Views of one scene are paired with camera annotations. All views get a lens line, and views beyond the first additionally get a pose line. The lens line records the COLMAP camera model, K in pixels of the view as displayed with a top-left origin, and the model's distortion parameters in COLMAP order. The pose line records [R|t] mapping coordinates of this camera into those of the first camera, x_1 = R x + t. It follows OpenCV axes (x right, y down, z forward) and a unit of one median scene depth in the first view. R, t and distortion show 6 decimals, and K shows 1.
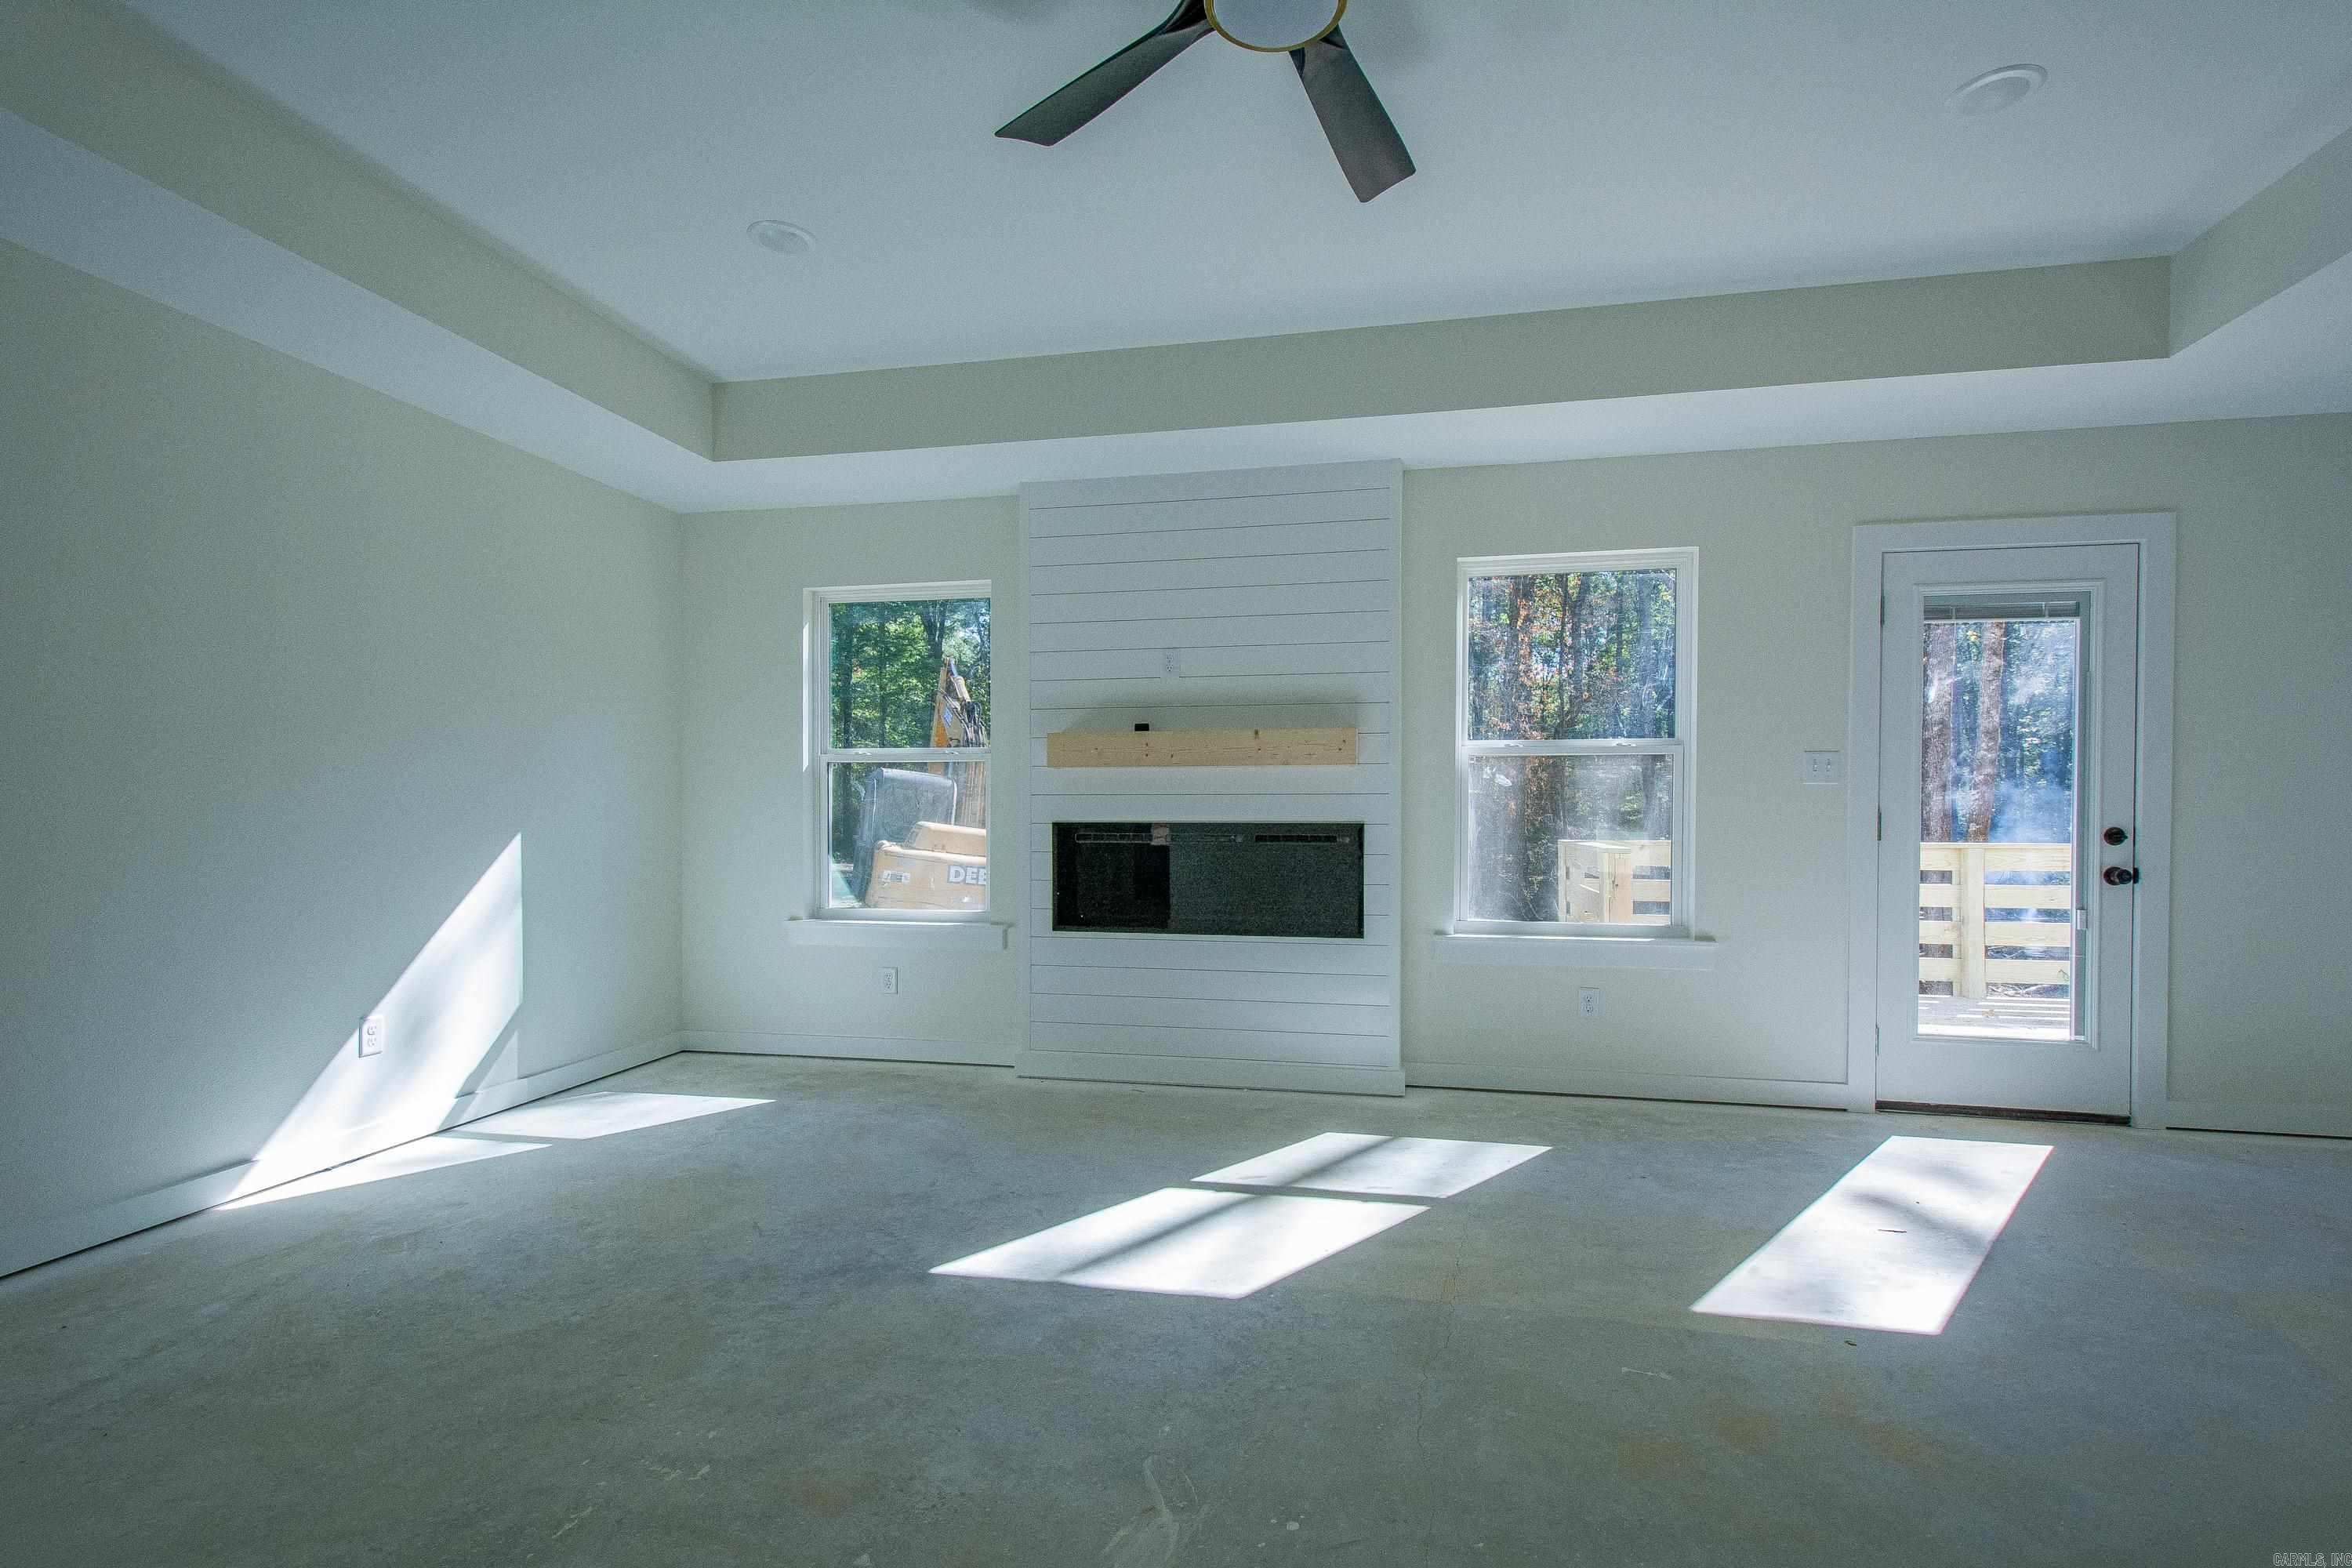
lens RADIAL K [[1029.9, 0, 1191.7], [0, 1029.9, 813.7], [0, 0, 1]] dist [0.012658, -0.005197]
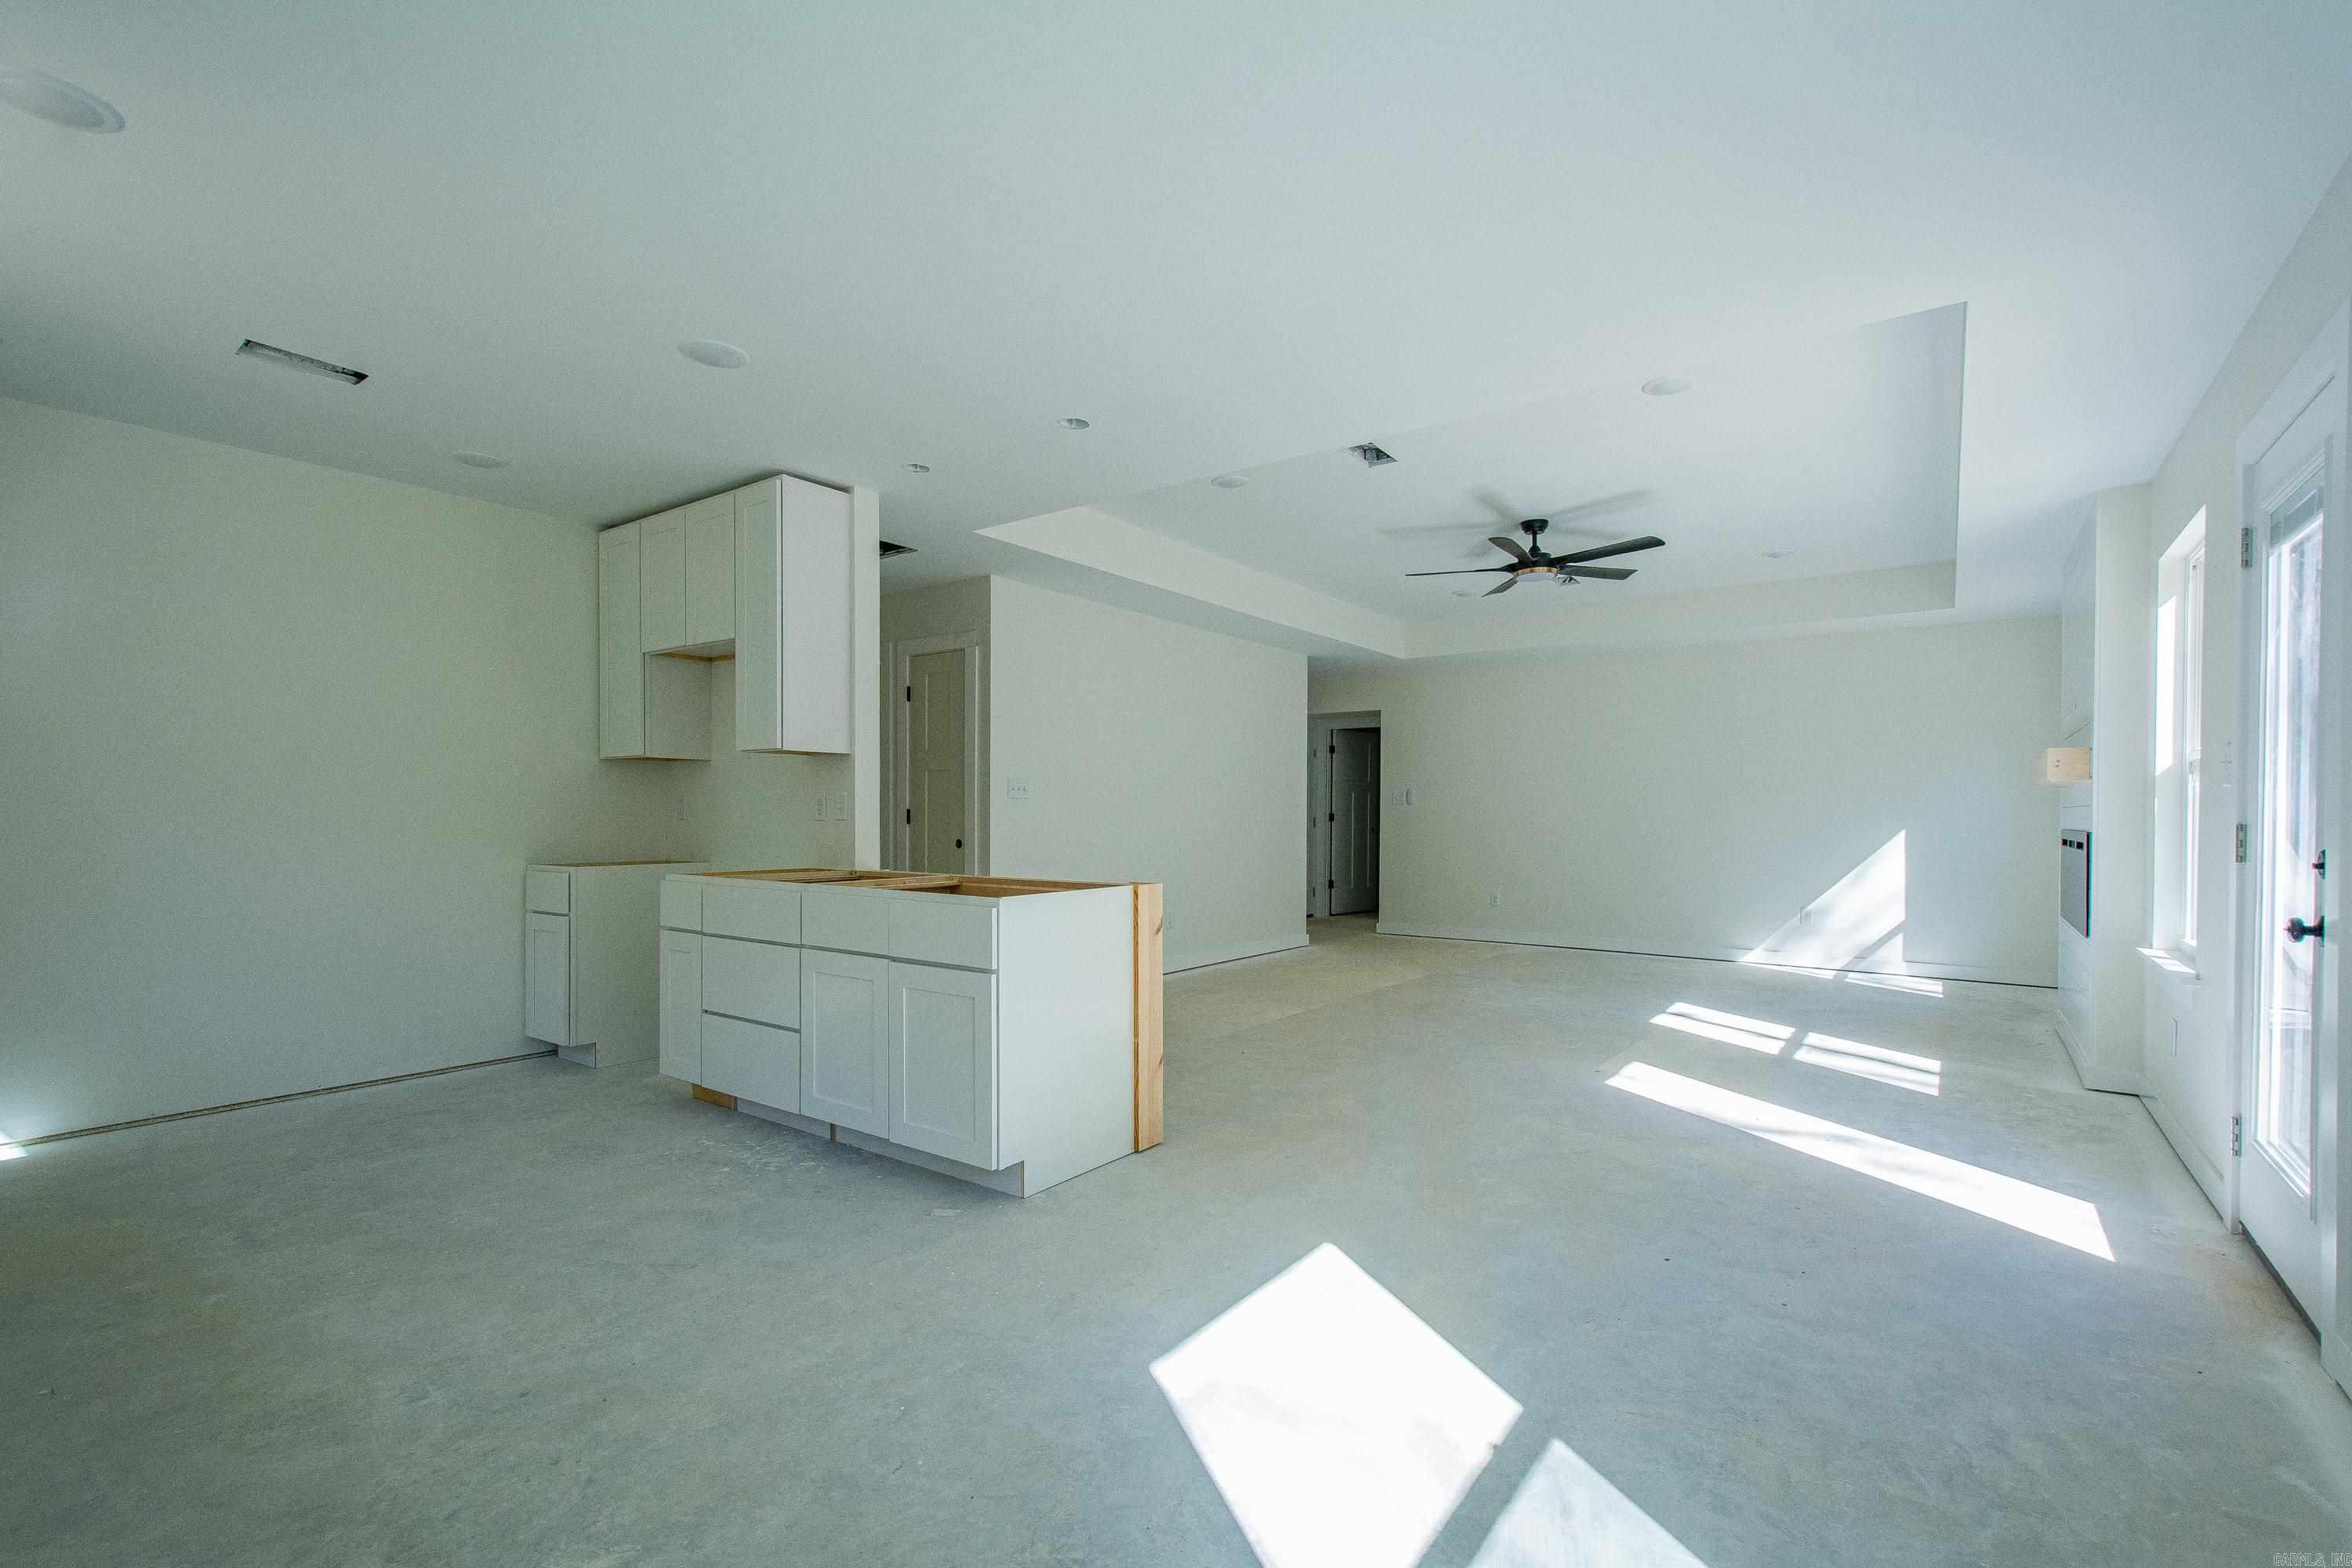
lens RADIAL K [[1029.9, 0, 1196.7], [0, 1029.9, 805.2], [0, 0, 1]] dist [0.012658, -0.005197]
pose [[-0.416200, -0.012192, -0.909191, 1.639699], [-0.010056, 0.999911, -0.008805, -0.000065], [0.909217, 0.005479, -0.416286, 0.632363]]
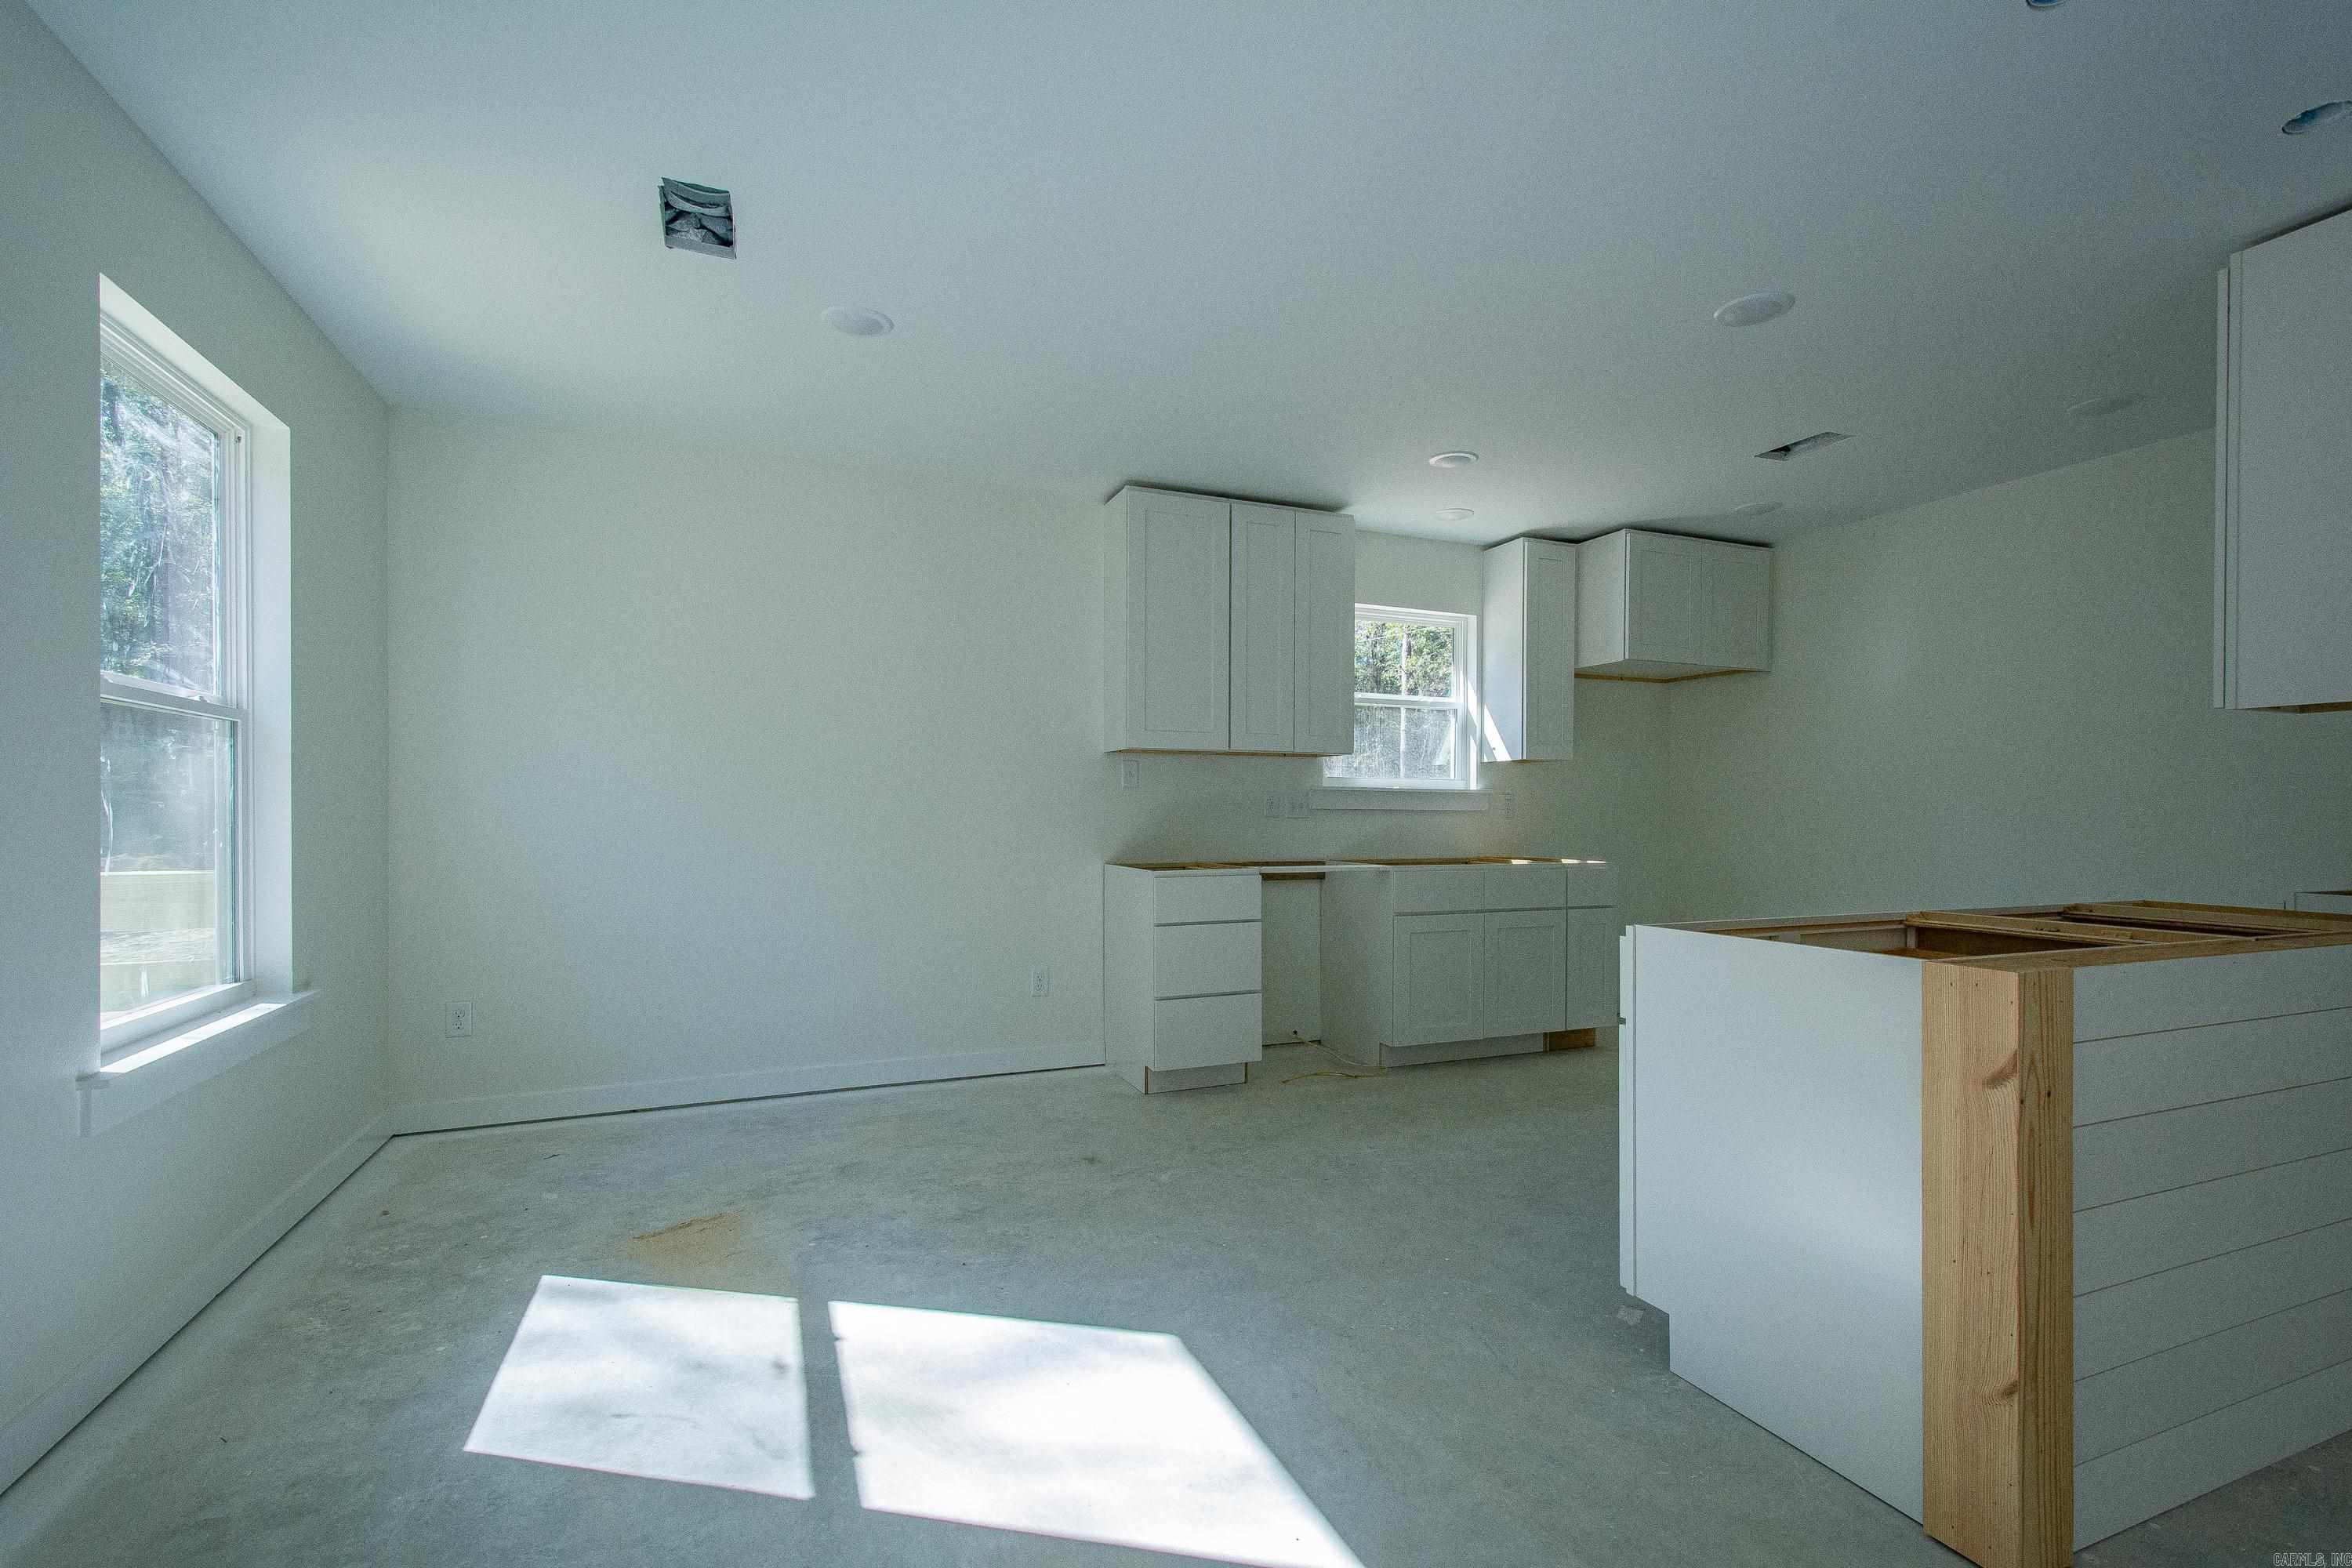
lens RADIAL K [[1029.9, 0, 1199.2], [0, 1029.9, 815.1], [0, 0, 1]] dist [0.012658, -0.005197]
pose [[-0.559211, -0.006698, 0.828999, 0.672333], [-0.002226, 0.999976, 0.006578, 0.000632], [-0.829023, 0.001834, -0.559212, 0.692276]]
